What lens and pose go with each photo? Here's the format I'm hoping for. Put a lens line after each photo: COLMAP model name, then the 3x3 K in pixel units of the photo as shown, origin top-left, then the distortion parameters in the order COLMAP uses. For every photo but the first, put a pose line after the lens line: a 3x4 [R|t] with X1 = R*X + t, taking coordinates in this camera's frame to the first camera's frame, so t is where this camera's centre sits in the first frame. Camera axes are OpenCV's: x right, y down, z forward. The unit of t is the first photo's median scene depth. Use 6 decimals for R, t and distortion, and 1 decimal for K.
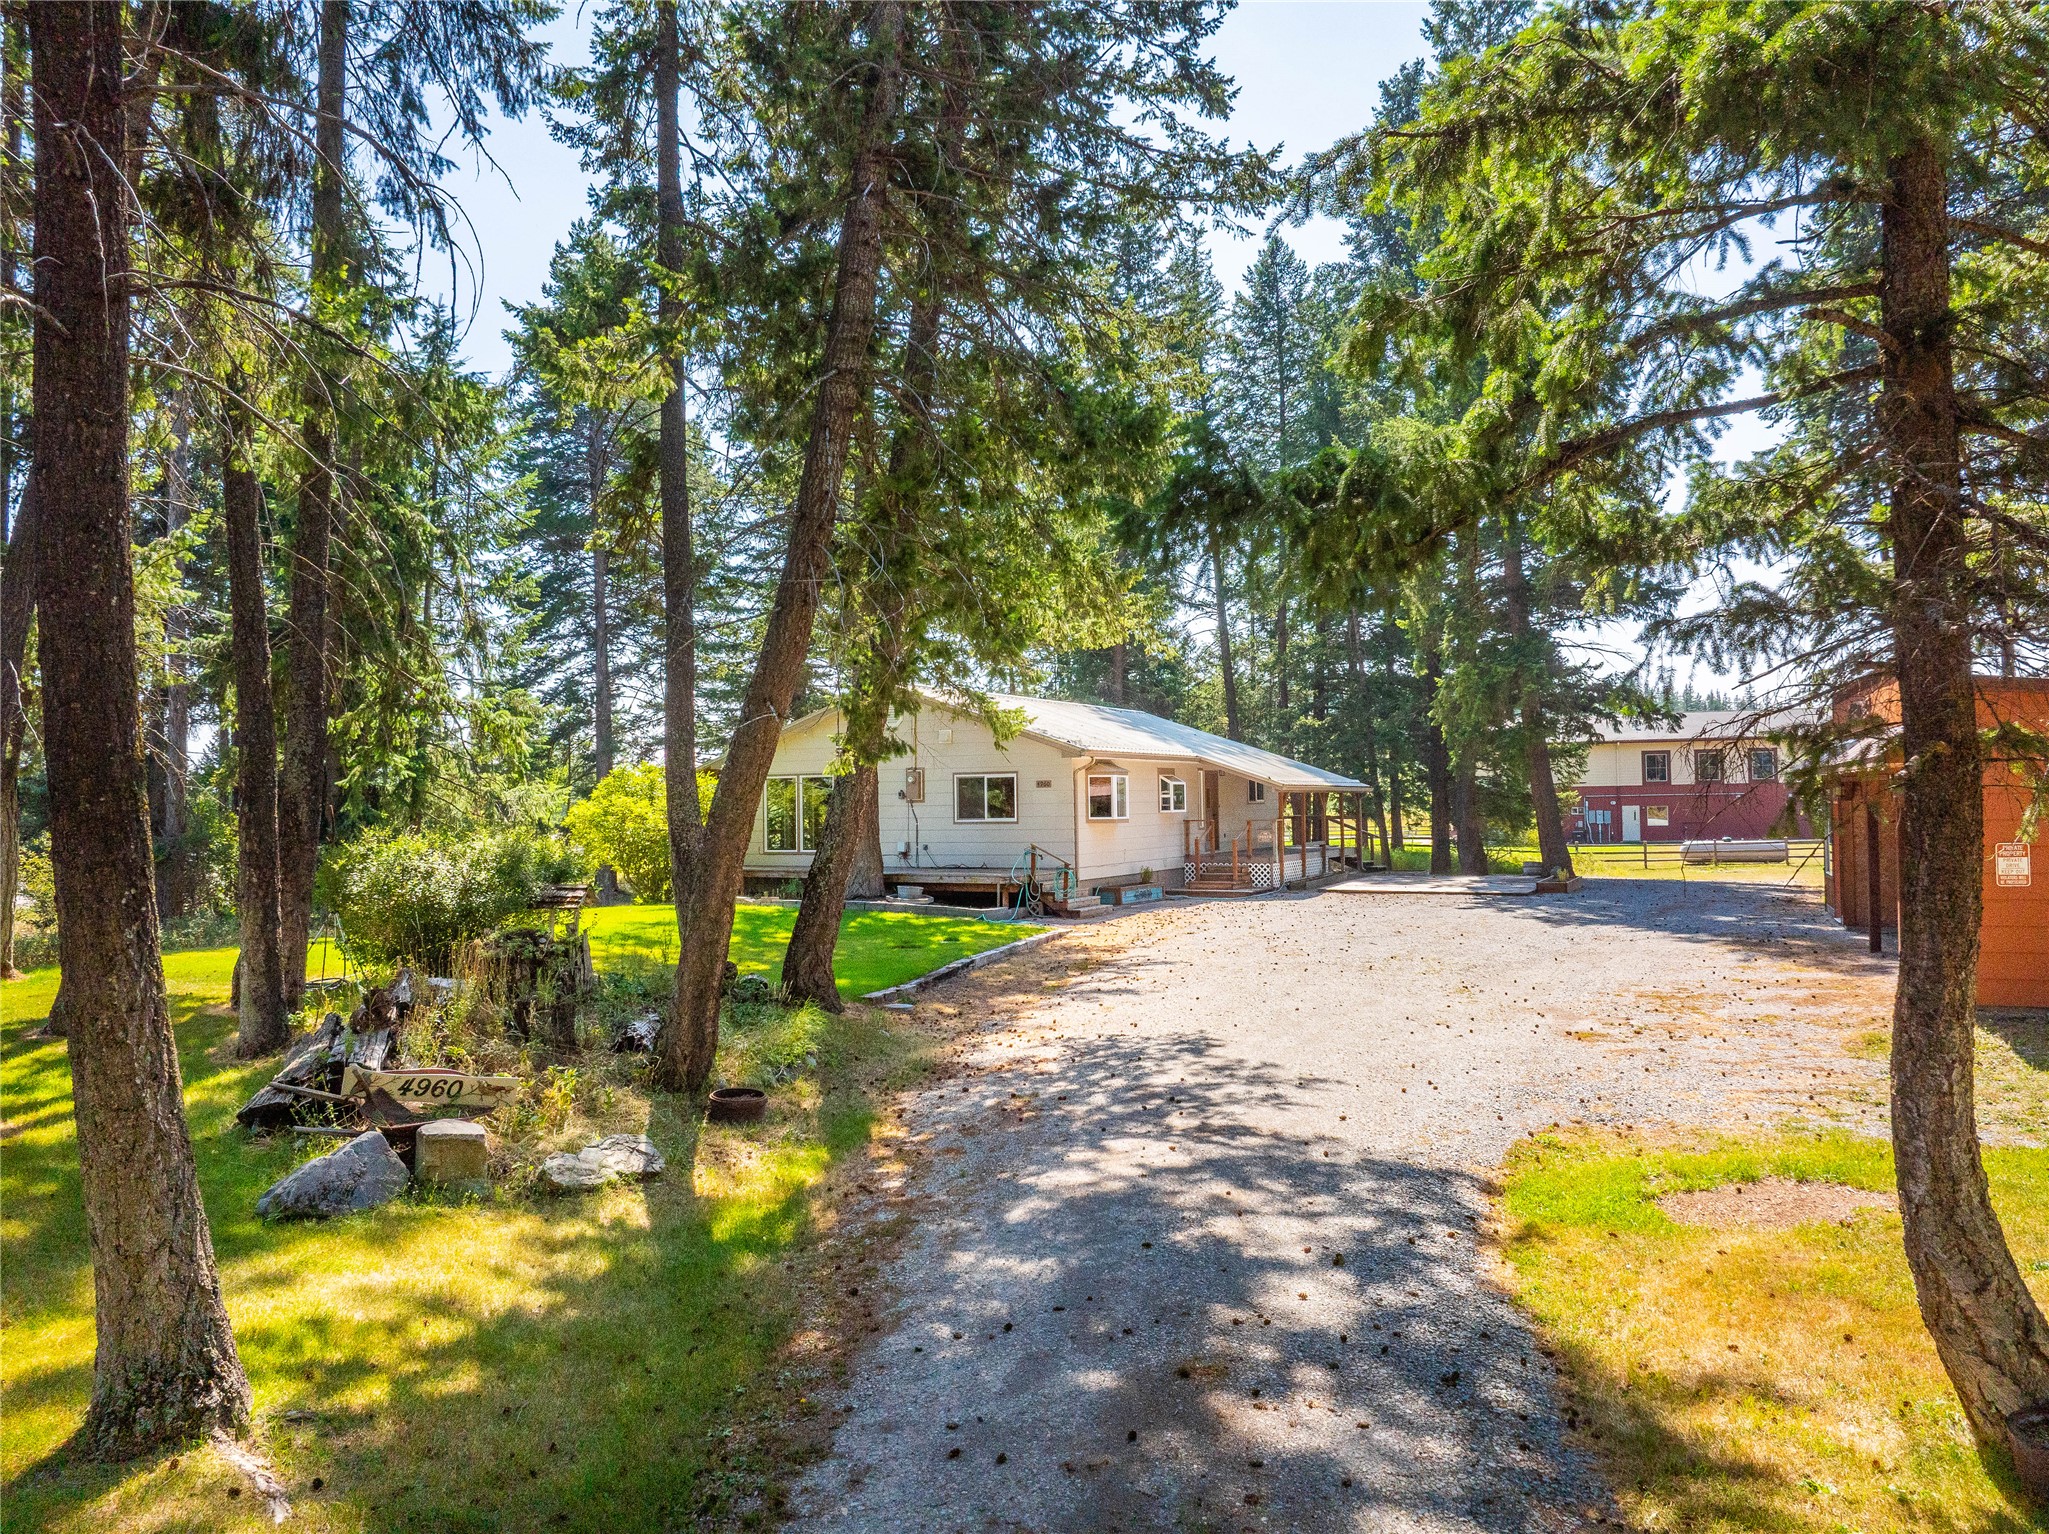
lens RADIAL K [[1414.9, 0, 1033.5], [0, 1414.9, 764.1], [0, 0, 1]] dist [-0.033237, -0.008779]
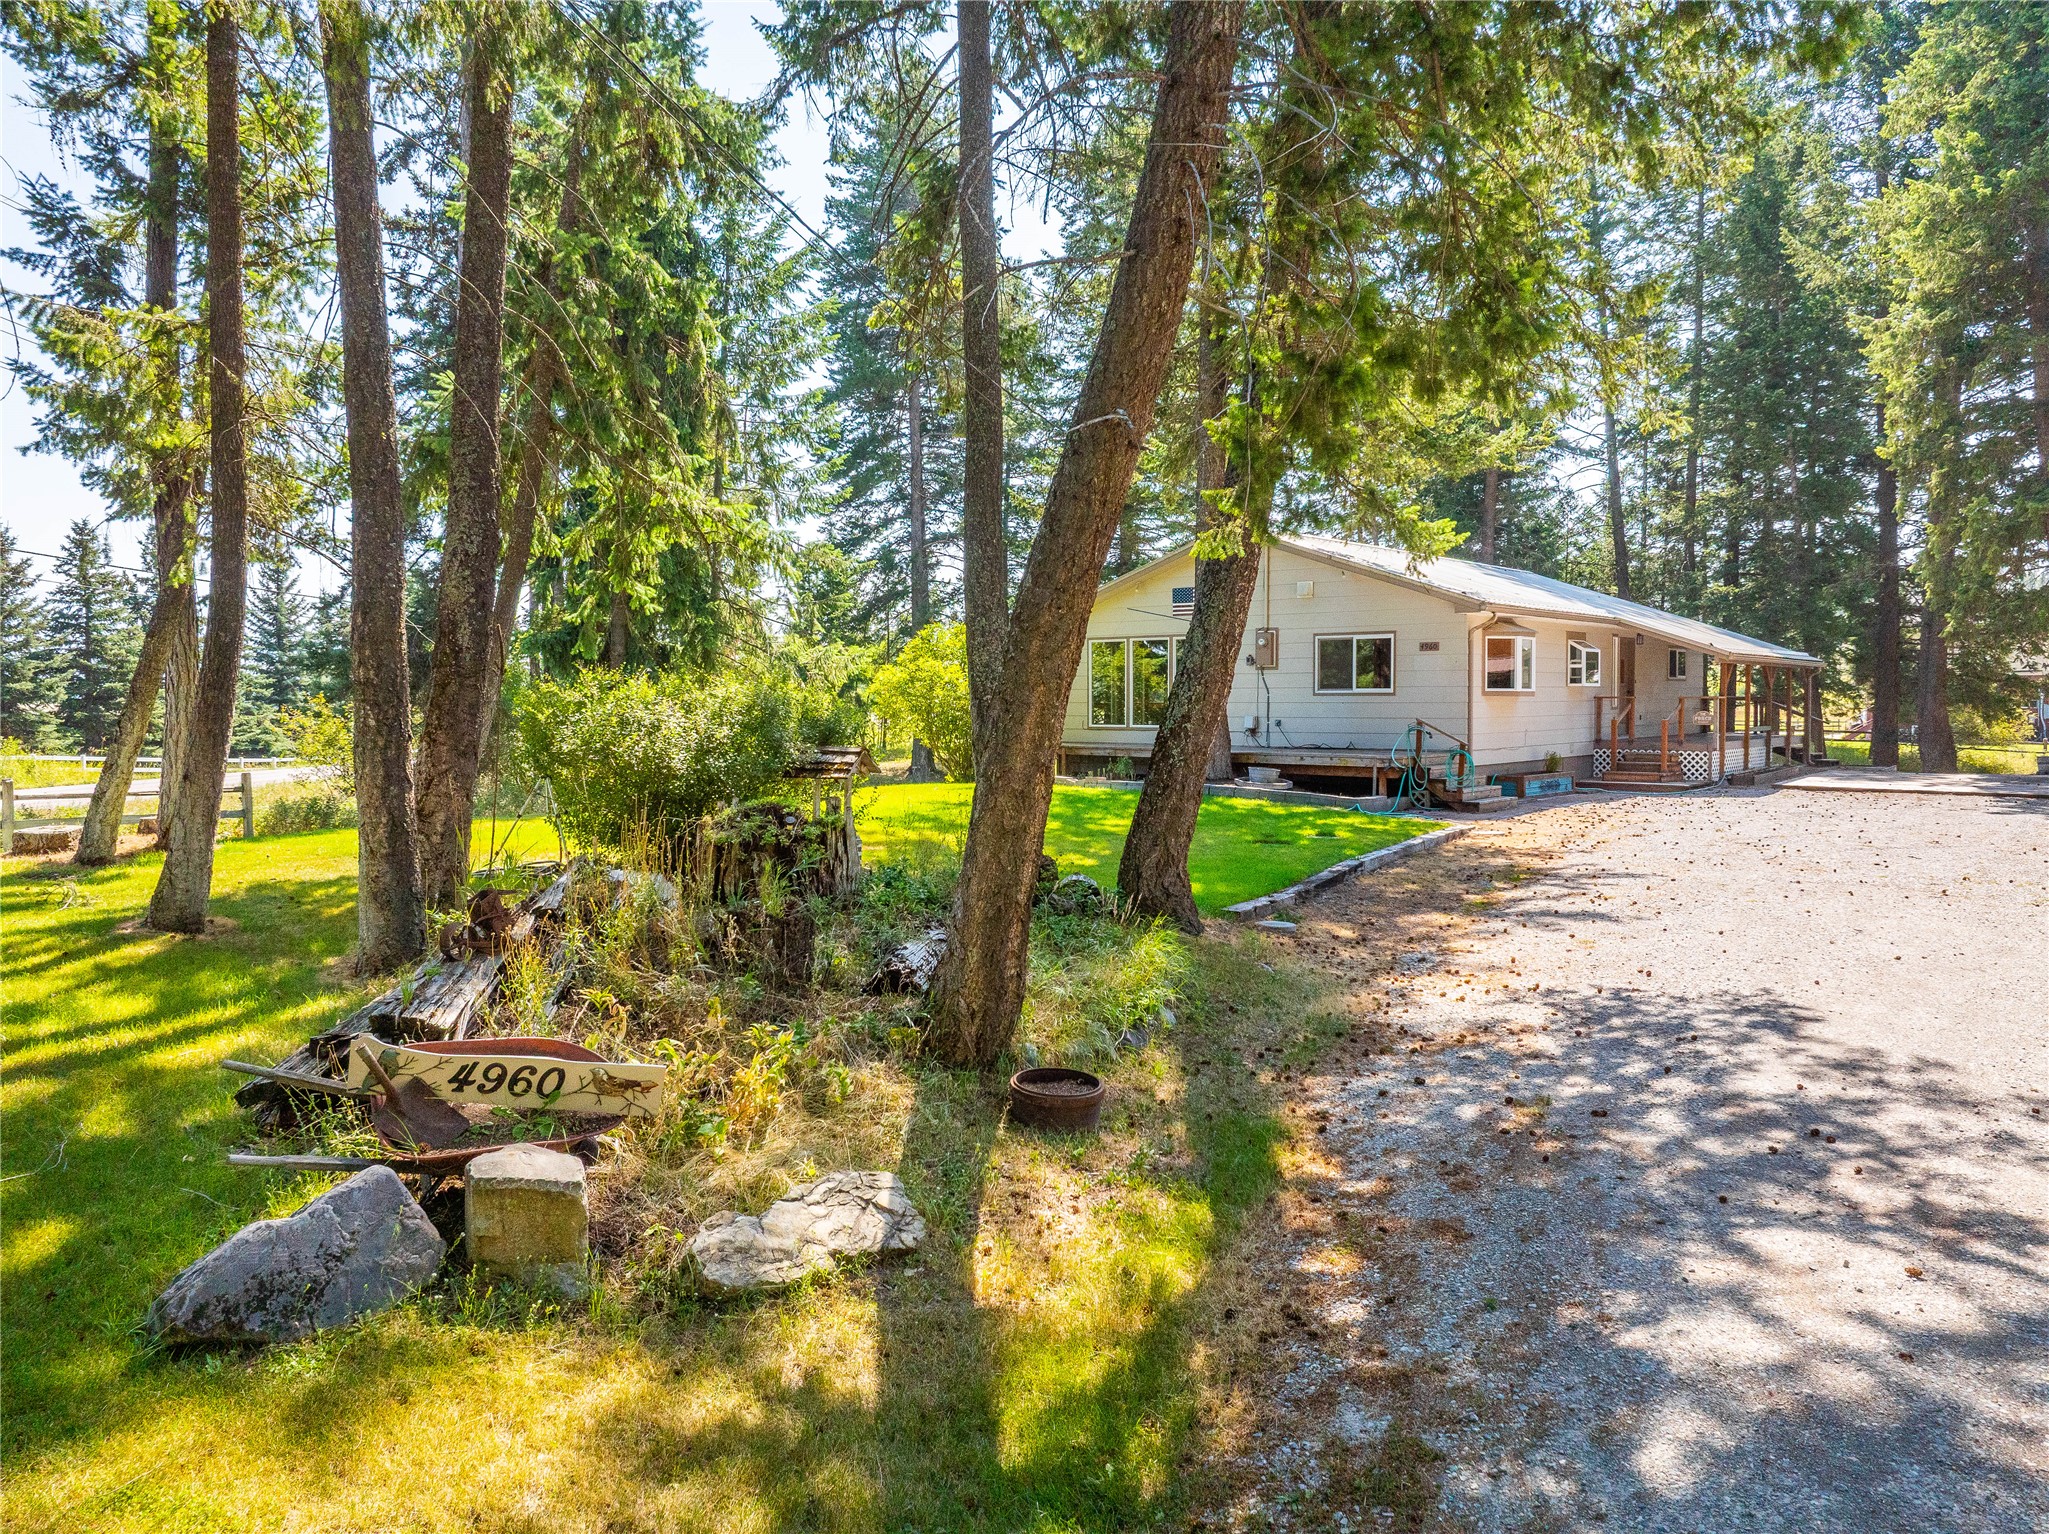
lens RADIAL K [[1414.9, 0, 1023.9], [0, 1414.9, 760.7], [0, 0, 1]] dist [-0.033237, -0.008779]
pose [[0.973287, 0.020639, -0.228663, -0.063858], [-0.003379, 0.997131, 0.075616, 0.037460], [0.229568, -0.072823, 0.970565, 0.307948]]
